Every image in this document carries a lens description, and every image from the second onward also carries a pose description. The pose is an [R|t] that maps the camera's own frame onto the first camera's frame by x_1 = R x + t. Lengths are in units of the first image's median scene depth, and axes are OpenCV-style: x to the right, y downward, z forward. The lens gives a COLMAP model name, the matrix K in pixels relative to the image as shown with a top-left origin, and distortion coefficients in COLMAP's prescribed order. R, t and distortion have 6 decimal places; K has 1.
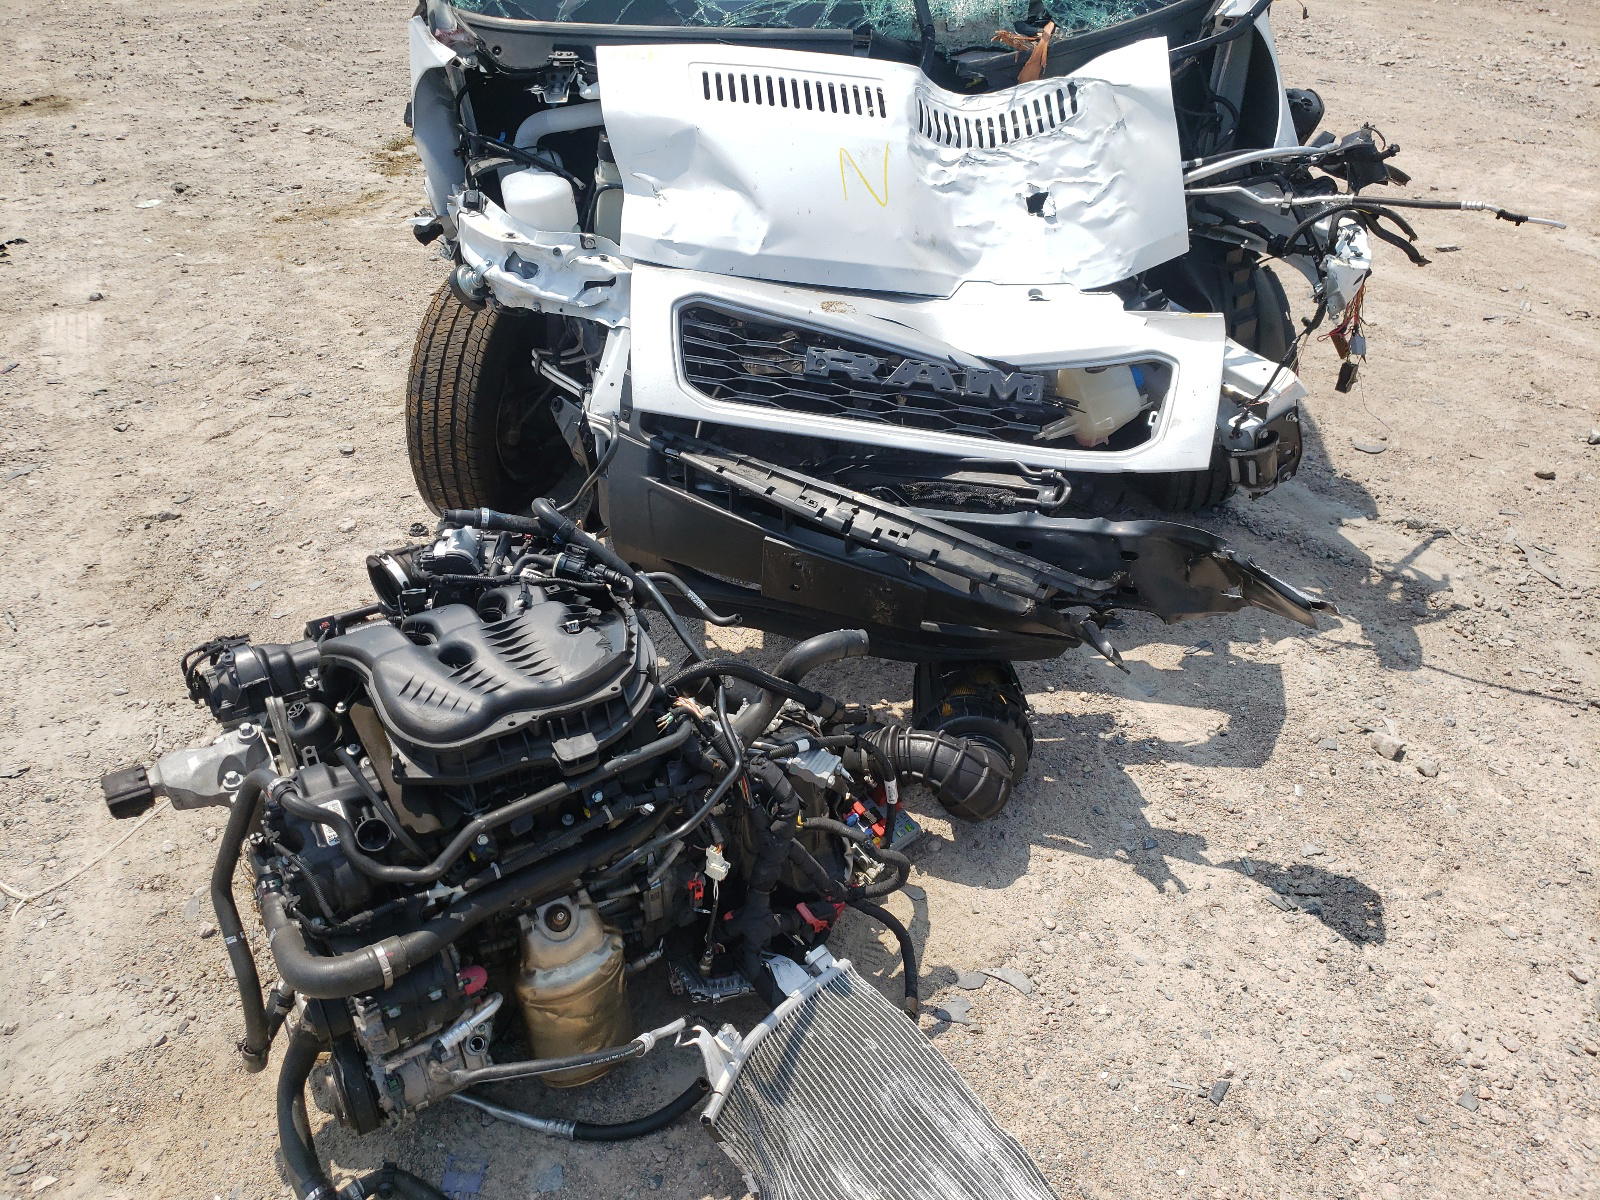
lens RADIAL K [[1228.3, 0, 804.5], [0, 1228.3, 595.0], [0, 0, 1]] dist [0.021857, -0.000084]
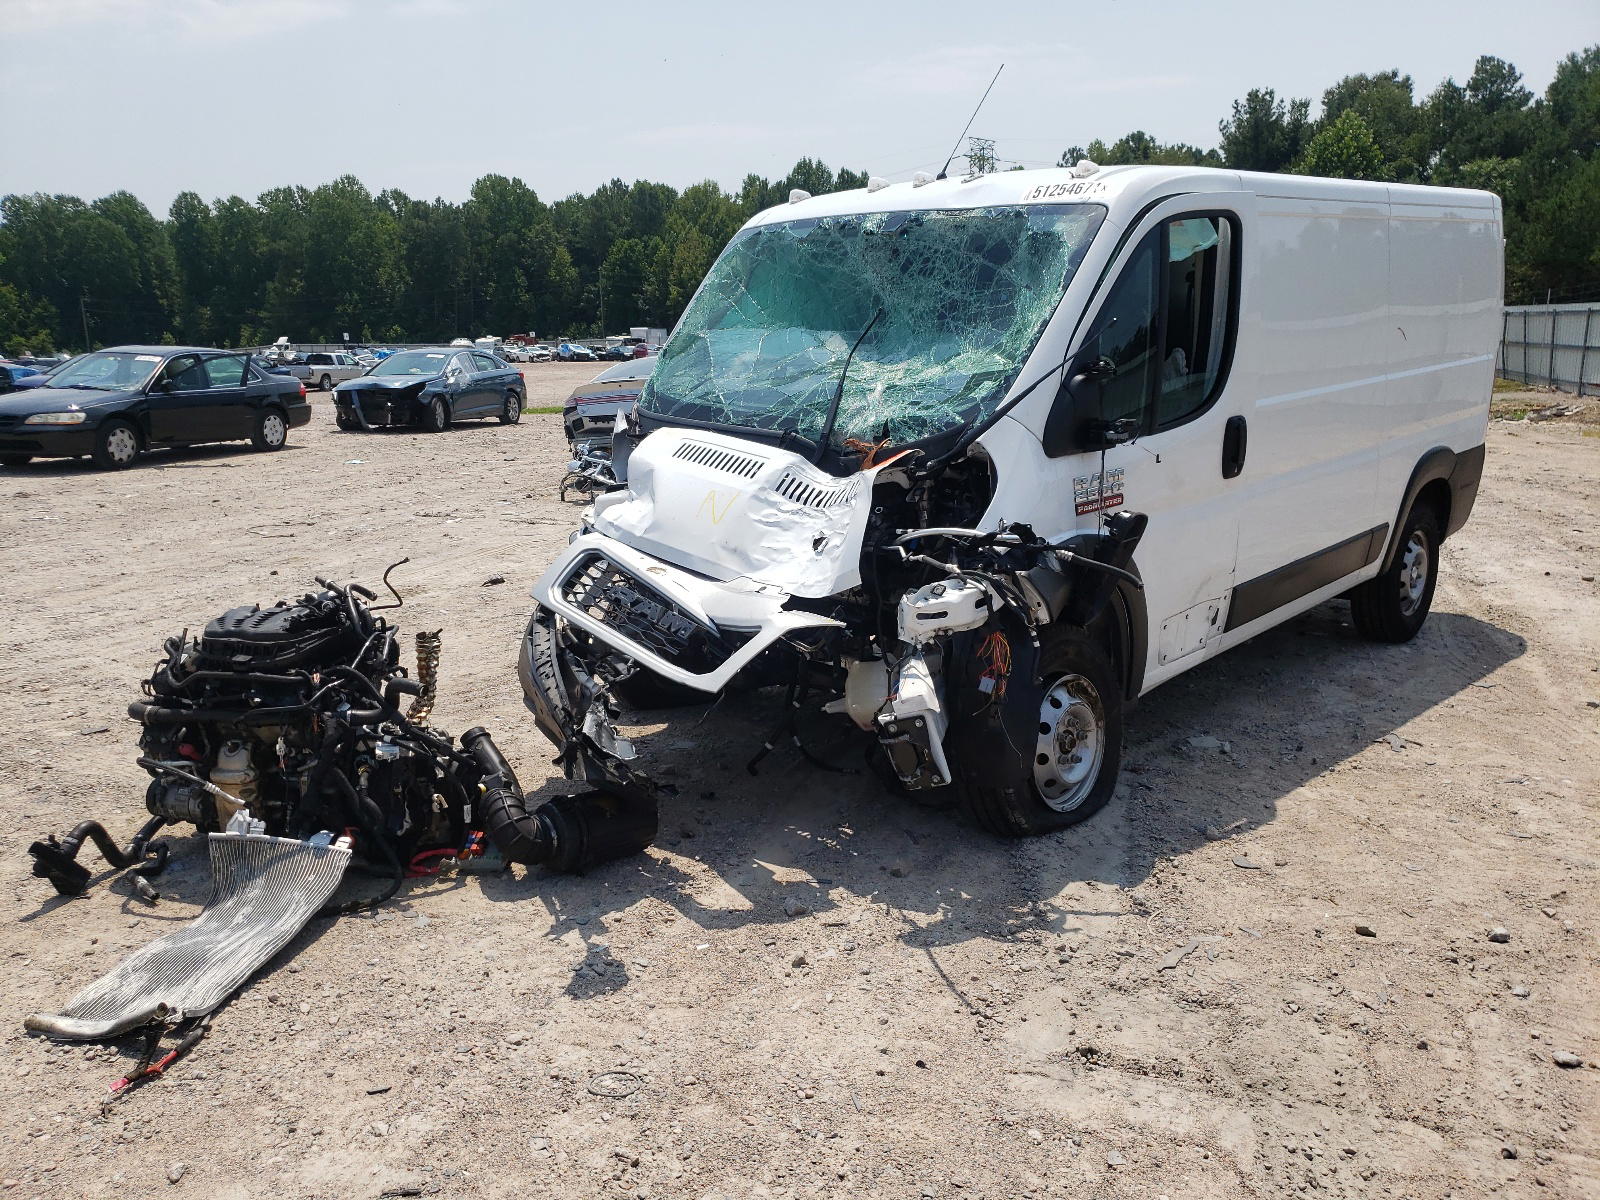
lens RADIAL K [[1228.3, 0, 808.5], [0, 1228.3, 597.3], [0, 0, 1]] dist [0.021857, -0.000084]
pose [[0.701765, 0.165586, -0.692897, 1.284181], [-0.393671, 0.900761, -0.183449, 0.017223], [0.593758, 0.401512, 0.697309, -0.008436]]
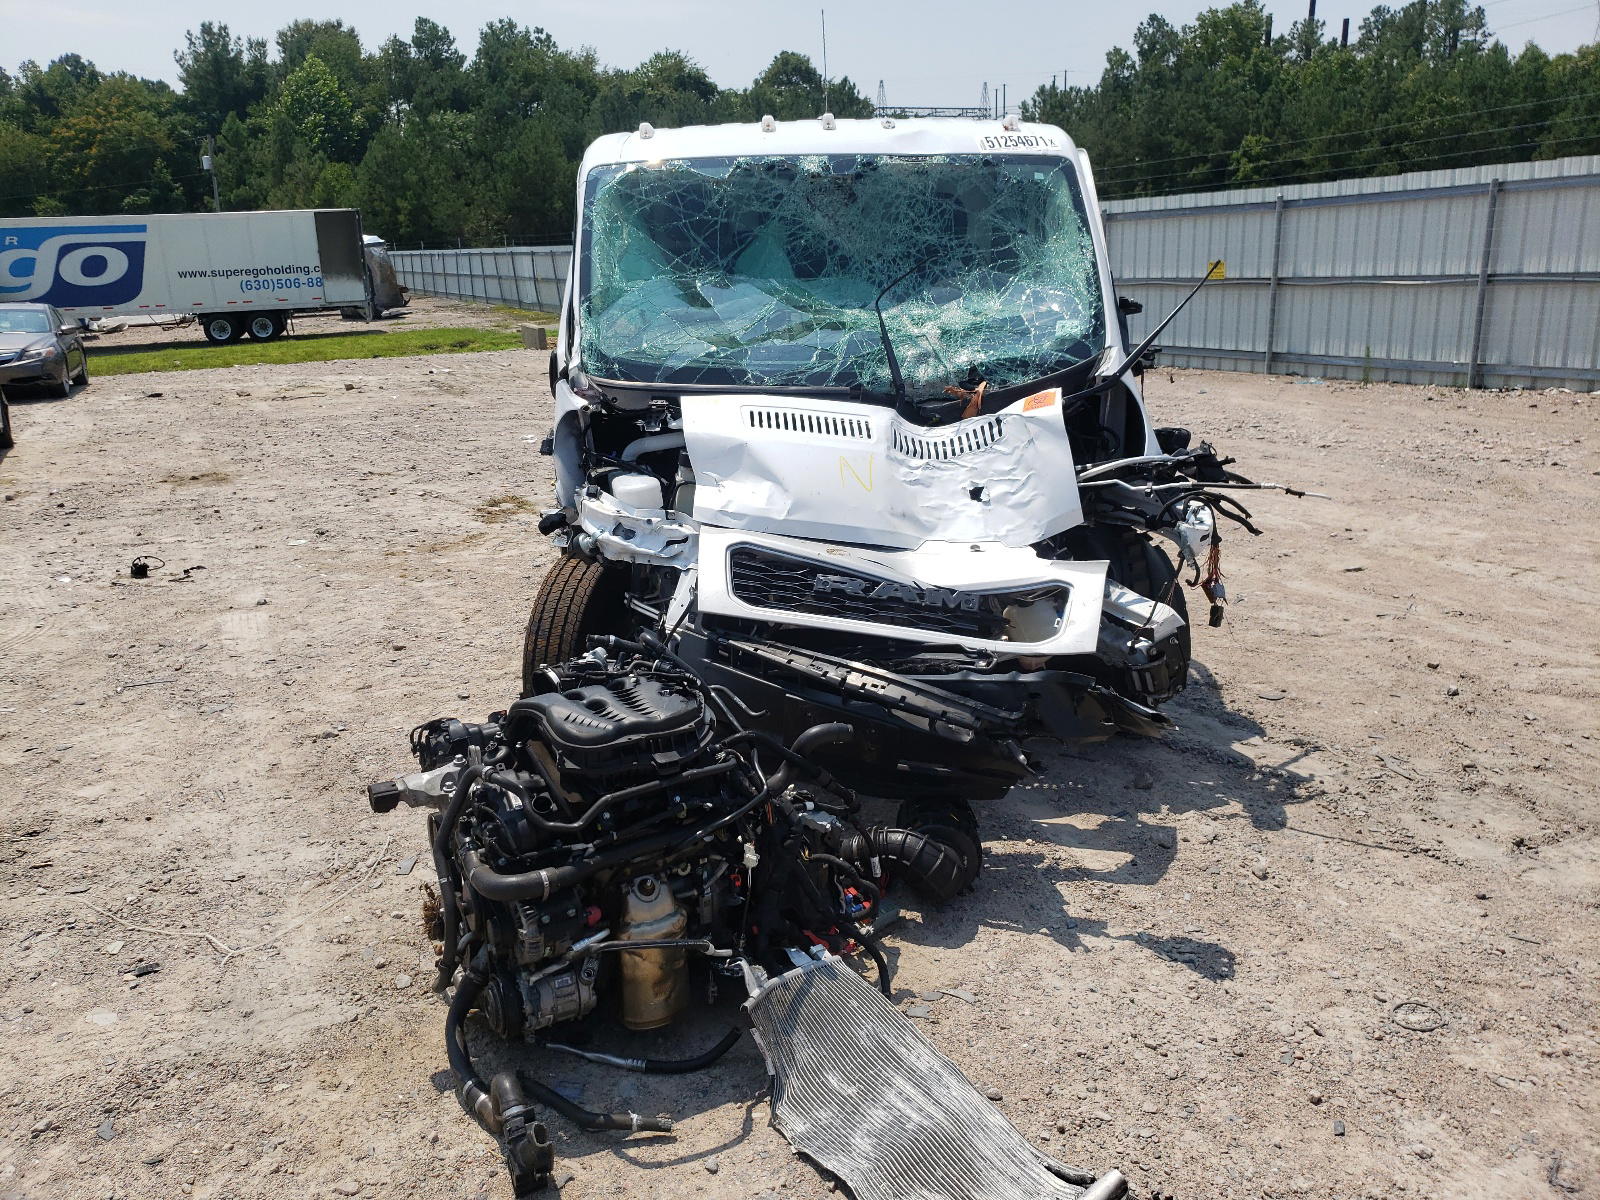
lens RADIAL K [[1228.3, 0, 777.7], [0, 1228.3, 547.7], [0, 0, 1]] dist [0.021857, -0.000084]
pose [[0.998988, 0.000620, -0.044983, 0.020181], [-0.015574, 0.942838, -0.332887, 0.242410], [0.042205, 0.333251, 0.941893, -0.373480]]
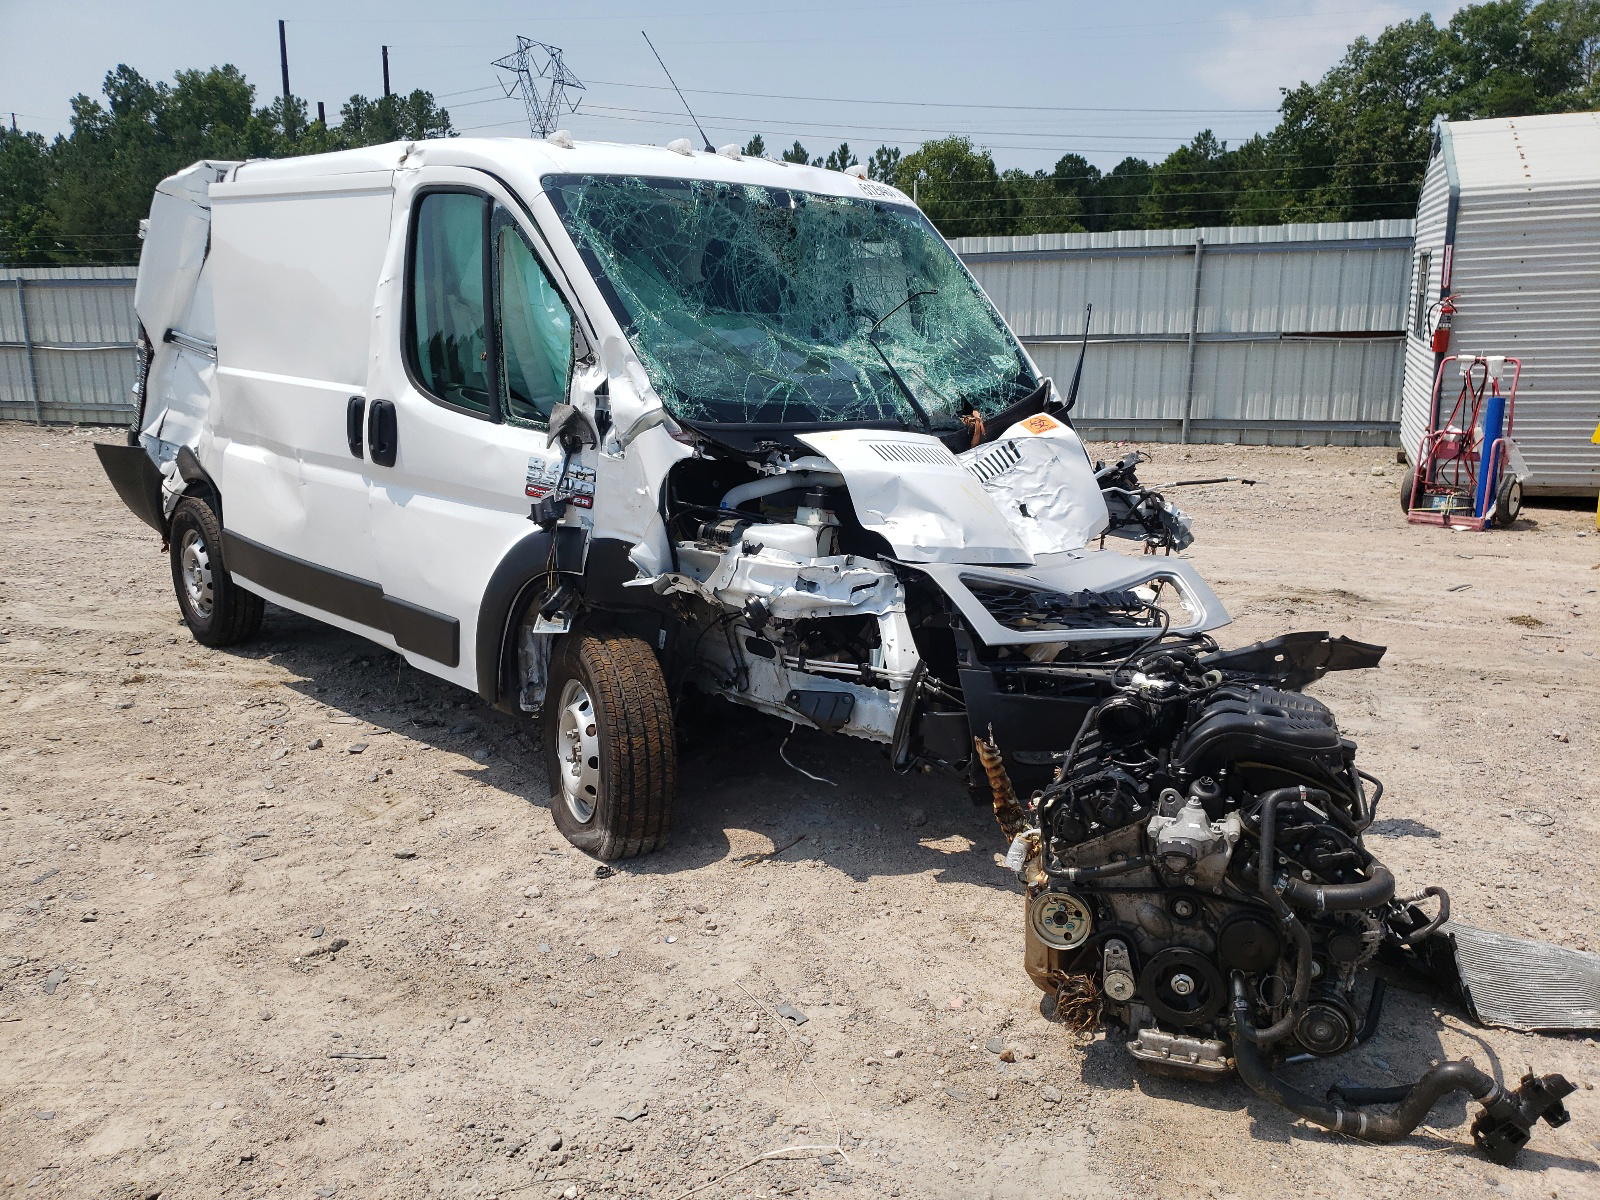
lens RADIAL K [[1228.3, 0, 809.3], [0, 1228.3, 589.9], [0, 0, 1]] dist [0.021857, -0.000084]
pose [[0.755713, -0.130899, 0.641688, -1.108020], [0.348460, 0.909979, -0.224751, 0.034262], [-0.554503, 0.393450, 0.733296, 0.042680]]
